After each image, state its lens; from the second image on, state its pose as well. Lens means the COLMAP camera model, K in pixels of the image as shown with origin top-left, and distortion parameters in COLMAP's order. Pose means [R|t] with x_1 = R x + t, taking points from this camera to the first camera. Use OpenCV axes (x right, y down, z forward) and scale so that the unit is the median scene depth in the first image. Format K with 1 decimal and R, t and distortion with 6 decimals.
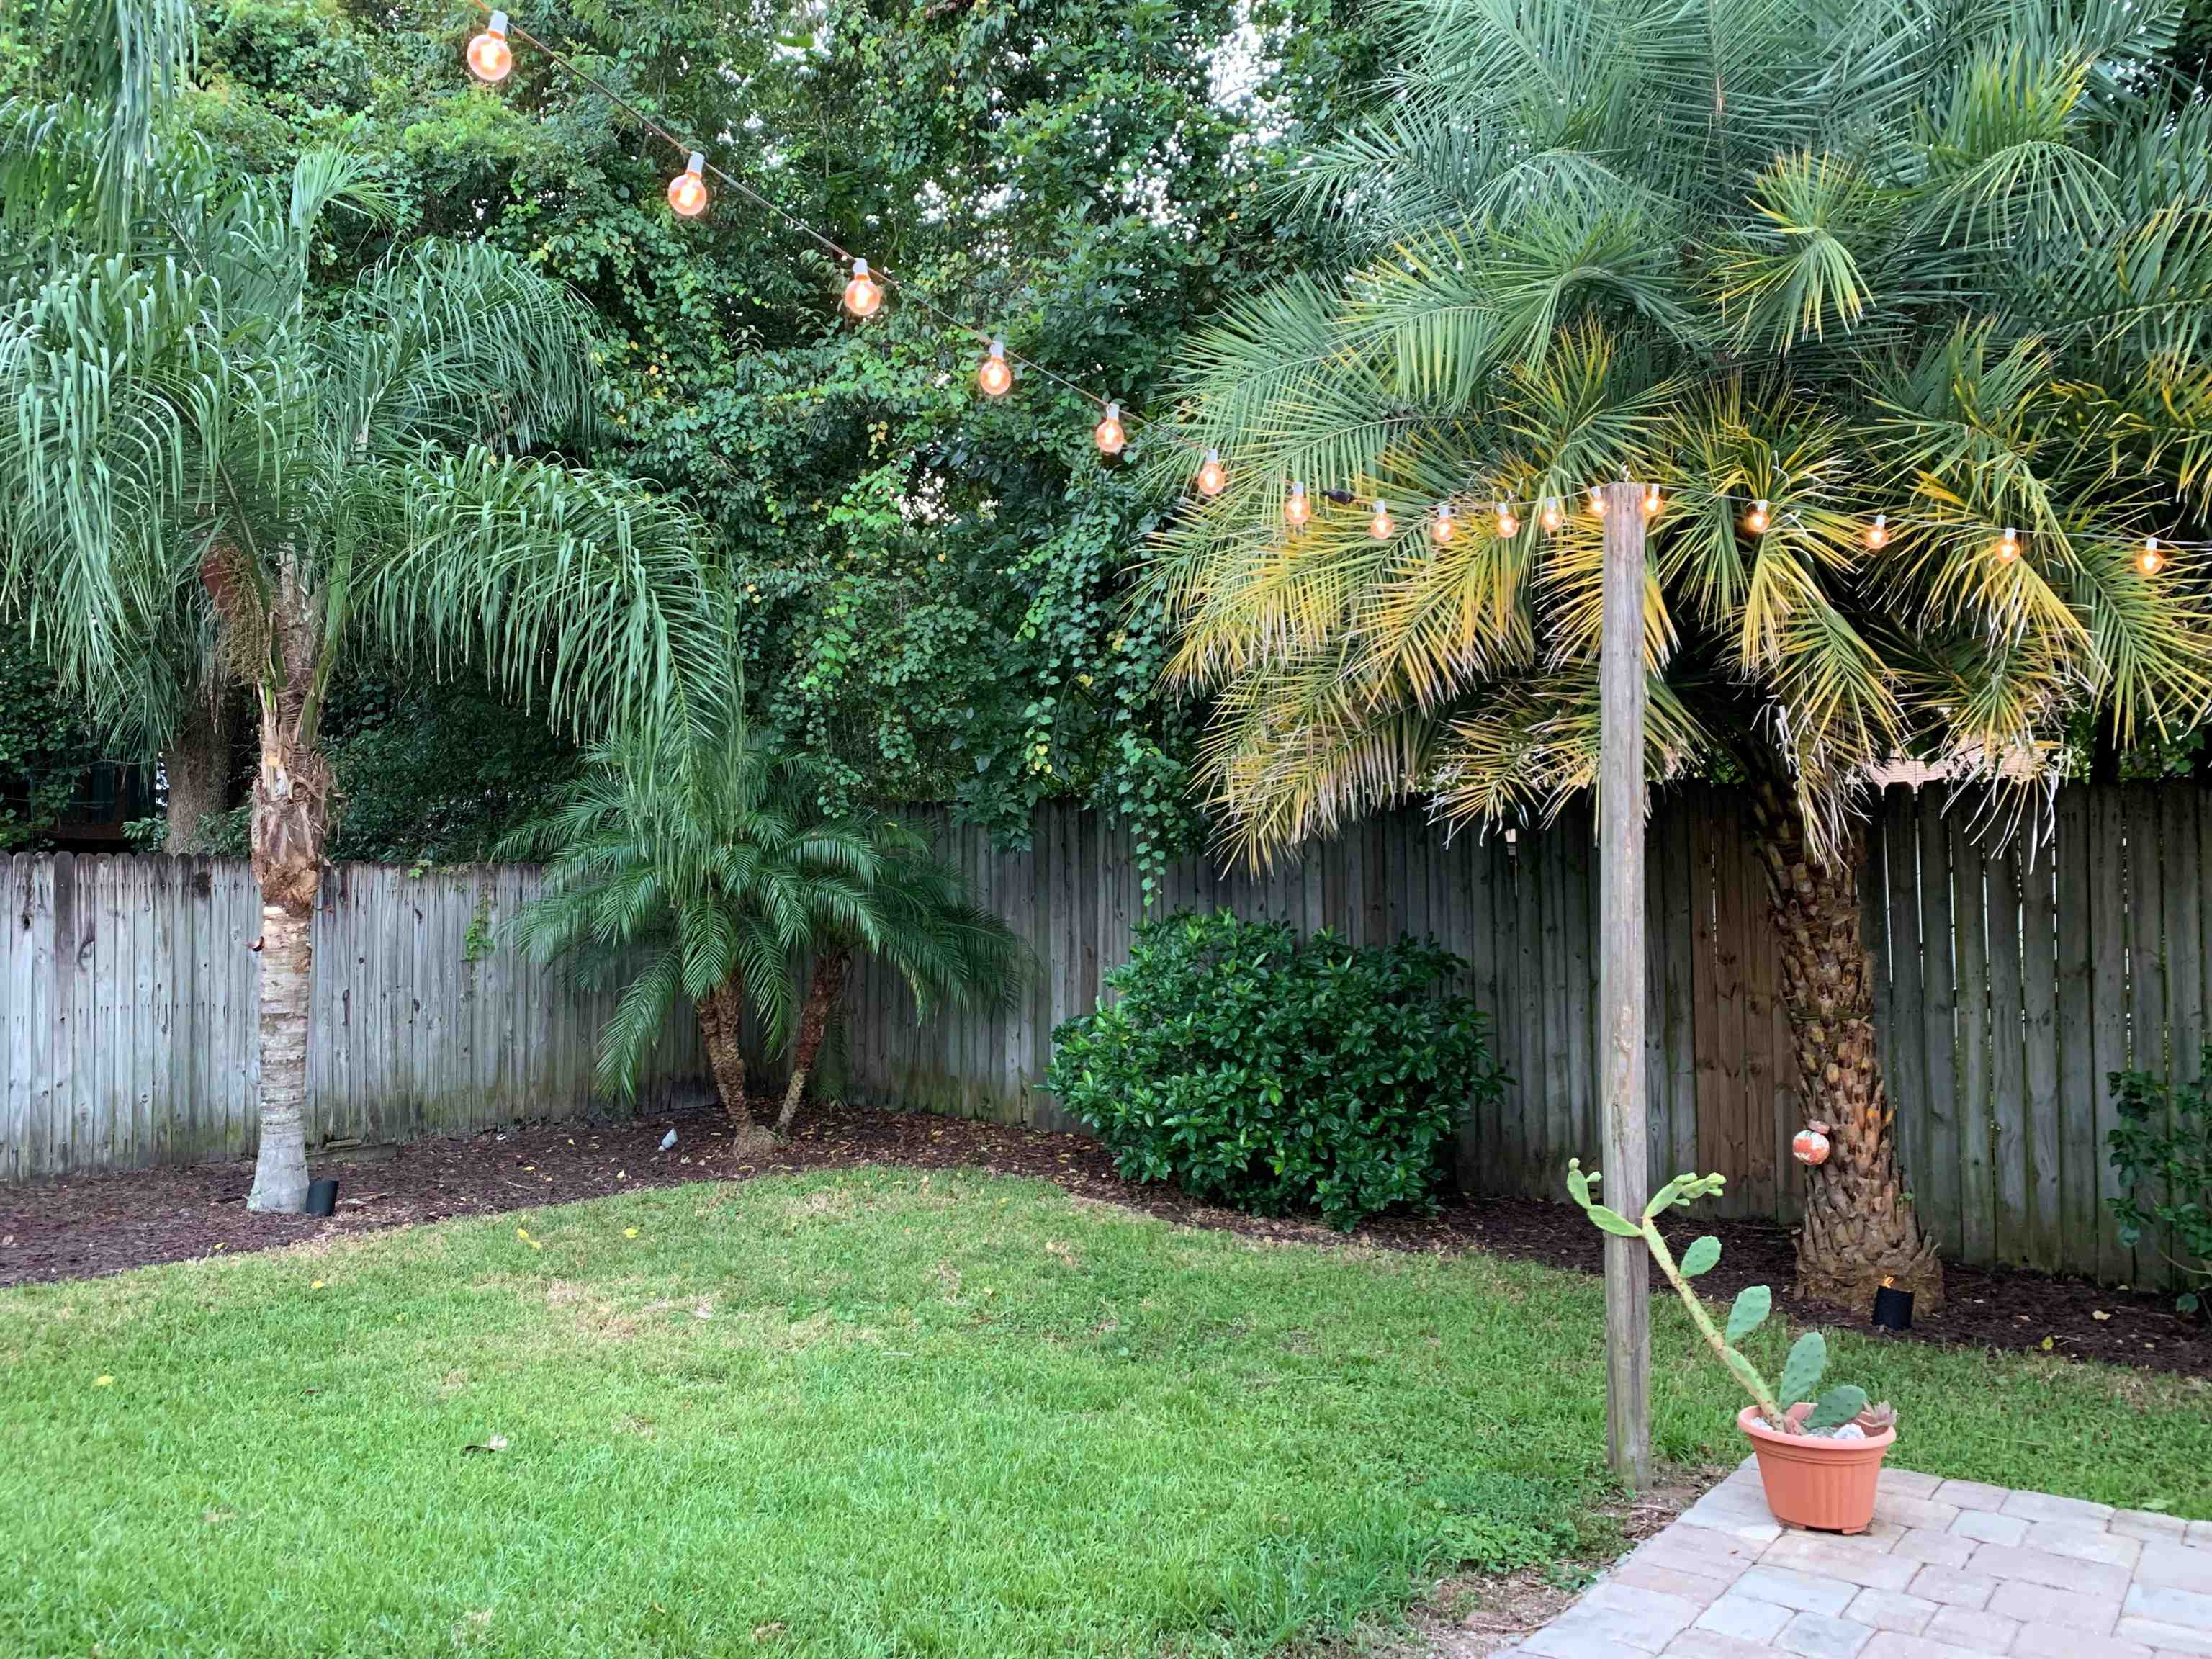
lens RADIAL K [[1705.6, 0, 1106.8], [0, 1705.6, 807.8], [0, 0, 1]] dist [0.020204, -0.002151]
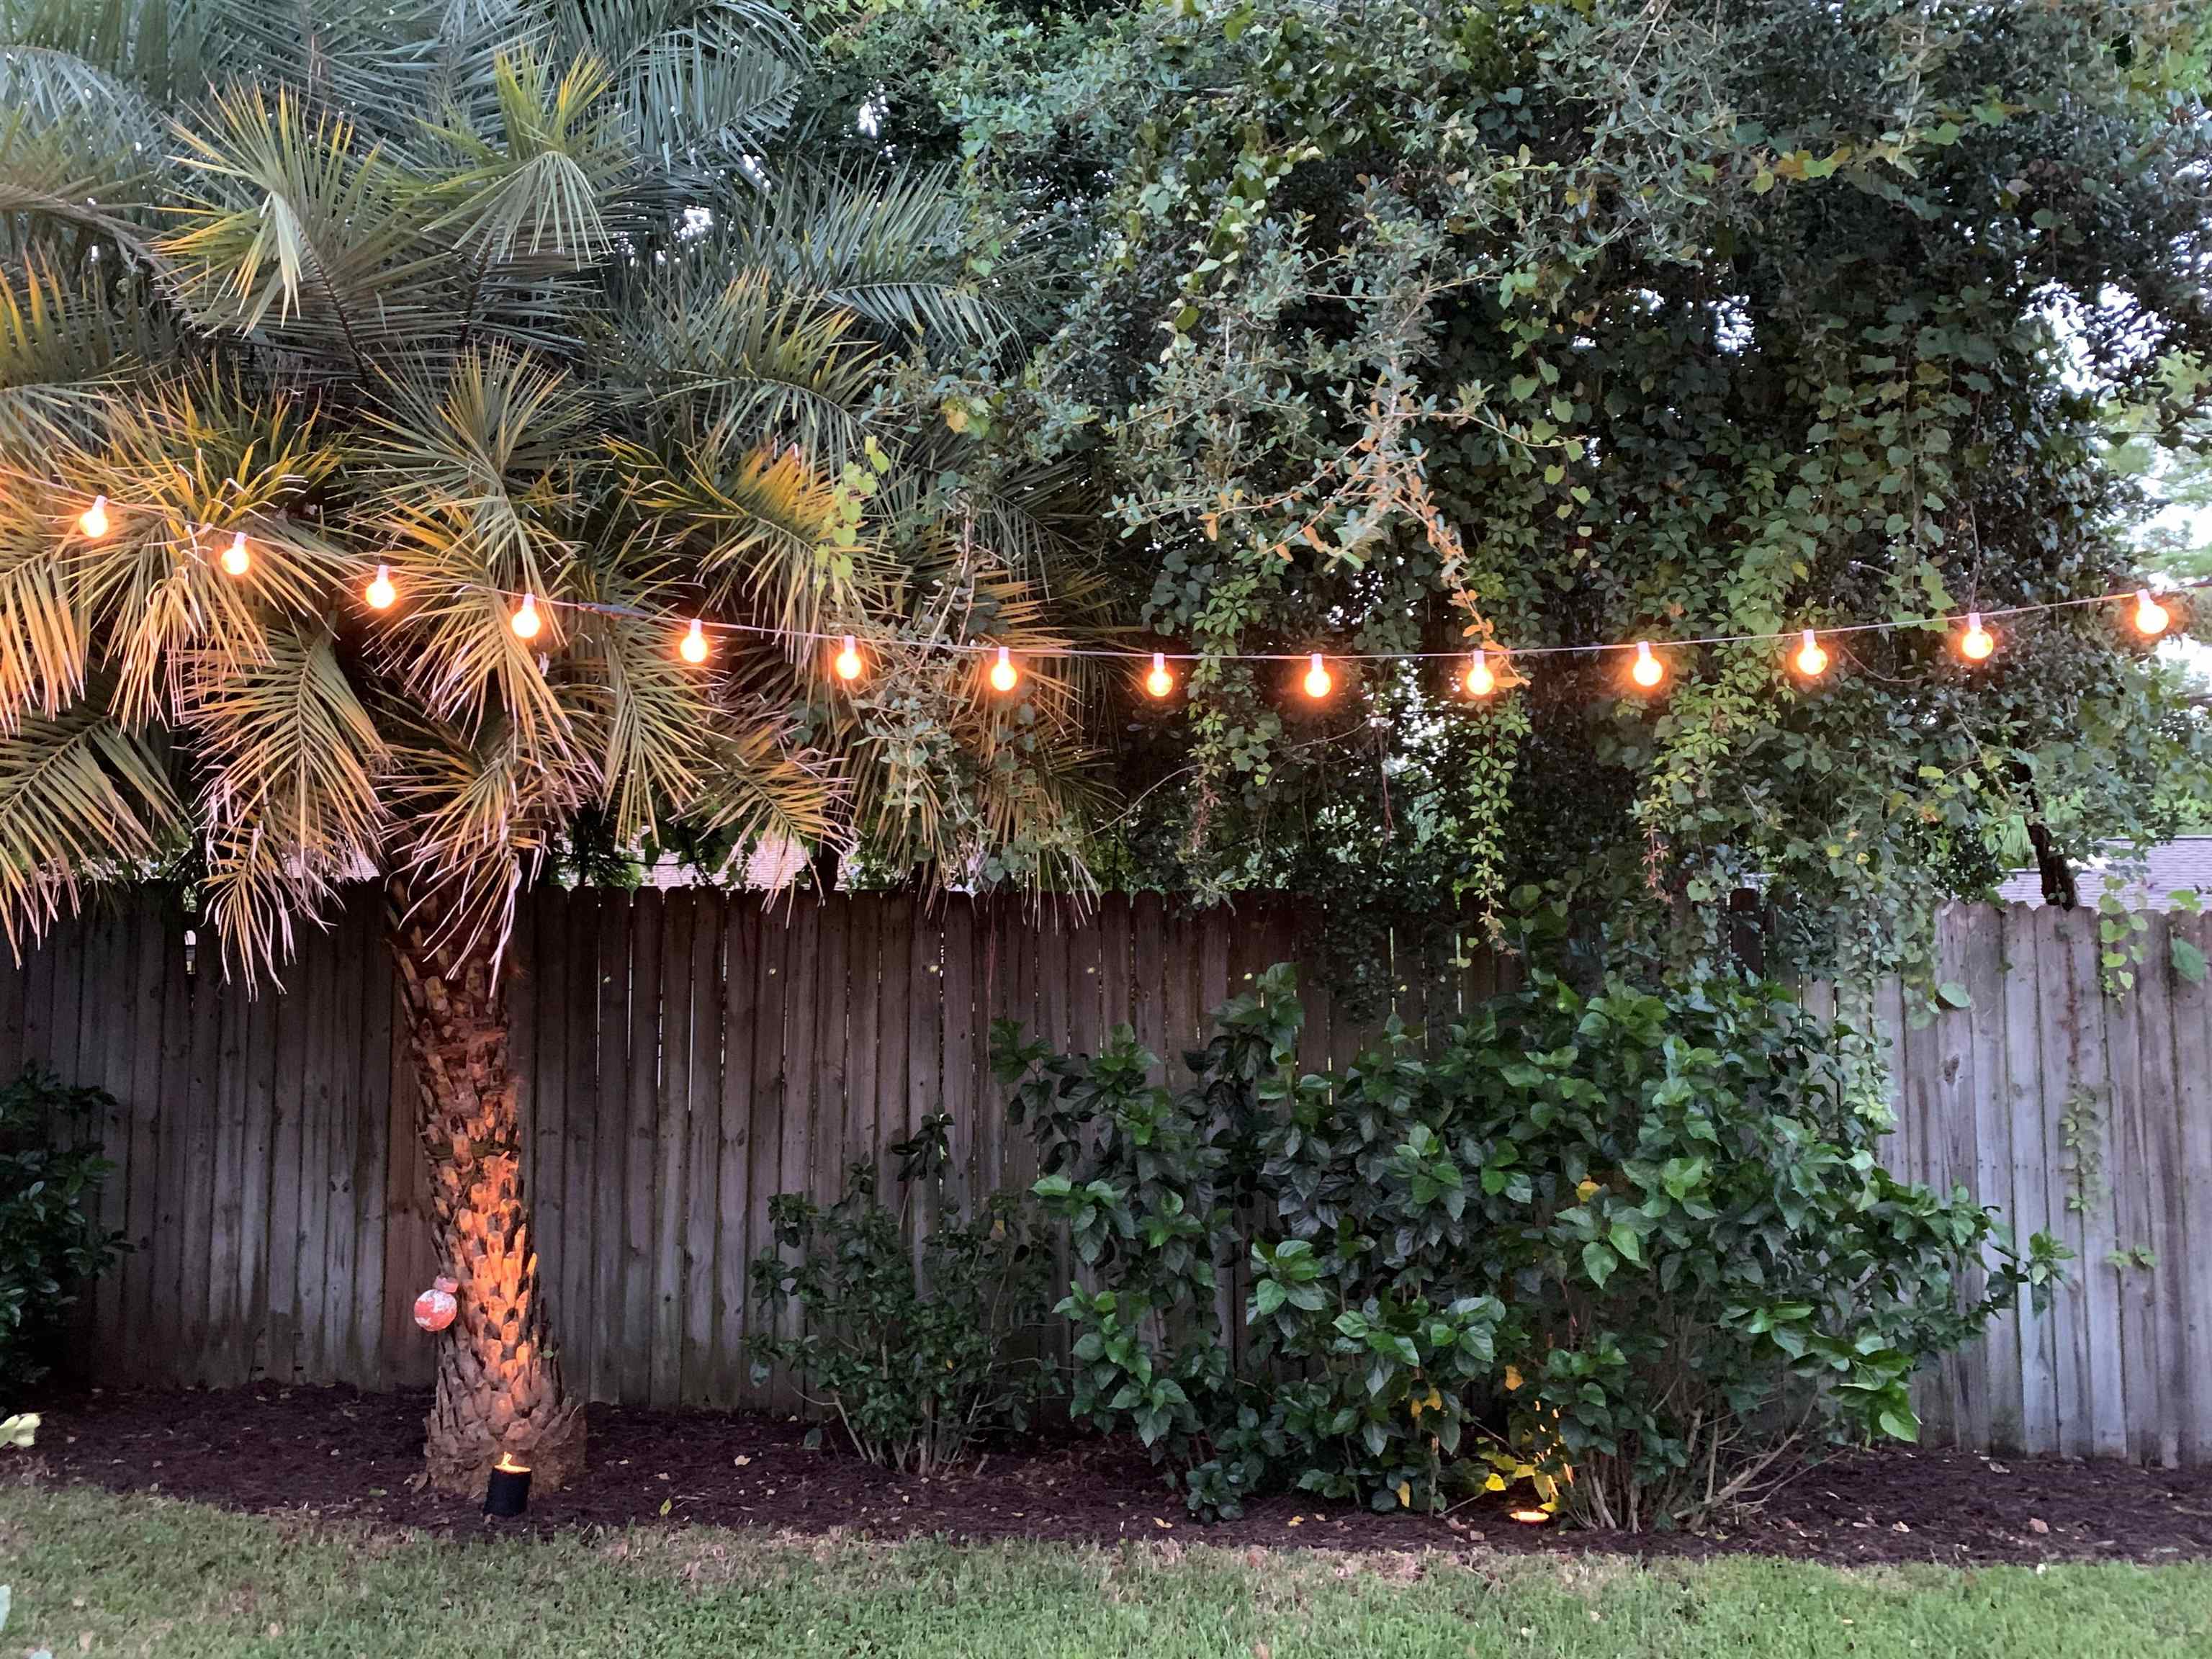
lens RADIAL K [[1705.6, 0, 1104.0], [0, 1705.6, 833.9], [0, 0, 1]] dist [0.020204, -0.002151]
pose [[0.848711, 0.047442, 0.526724, 0.232598], [-0.023621, 0.998375, -0.051864, -0.002352], [-0.528328, 0.031575, 0.848453, 0.090481]]
